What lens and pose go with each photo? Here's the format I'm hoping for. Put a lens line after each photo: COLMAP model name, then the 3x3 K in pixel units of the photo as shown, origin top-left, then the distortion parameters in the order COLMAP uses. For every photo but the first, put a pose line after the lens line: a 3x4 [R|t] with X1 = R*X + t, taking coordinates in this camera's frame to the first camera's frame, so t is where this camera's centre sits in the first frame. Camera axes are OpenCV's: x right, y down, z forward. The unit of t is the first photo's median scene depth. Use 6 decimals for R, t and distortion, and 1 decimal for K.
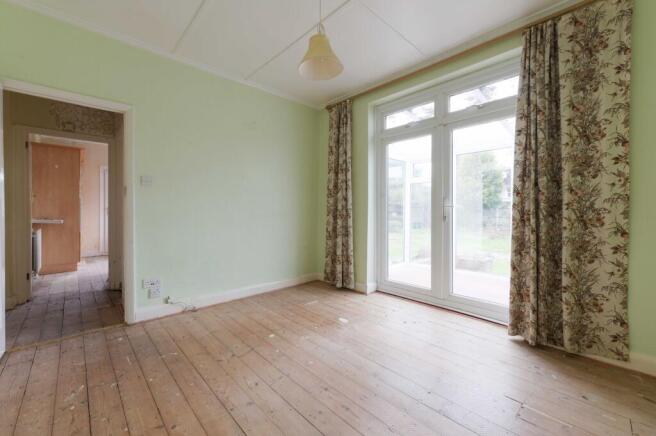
lens RADIAL K [[267.4, 0, 326.7], [0, 267.4, 214.3], [0, 0, 1]] dist [0.001895, -0.000023]
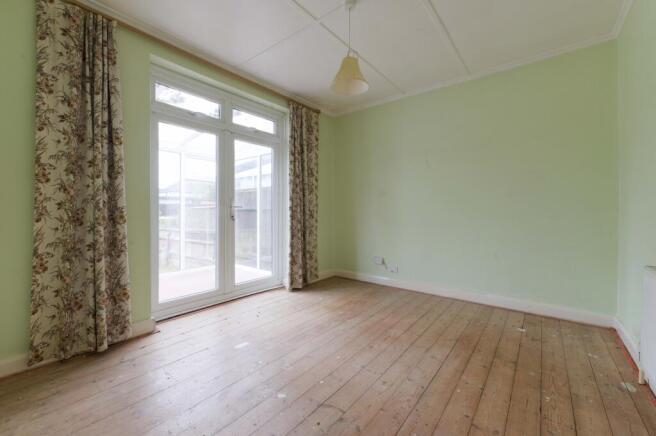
lens RADIAL K [[267.4, 0, 326.7], [0, 267.4, 214.3], [0, 0, 1]] dist [0.001895, -0.000023]
pose [[-0.136607, -0.014439, 0.990520, -0.698493], [0.010547, 0.999816, 0.016029, -0.012842], [-0.990569, 0.012636, -0.136430, 0.766795]]
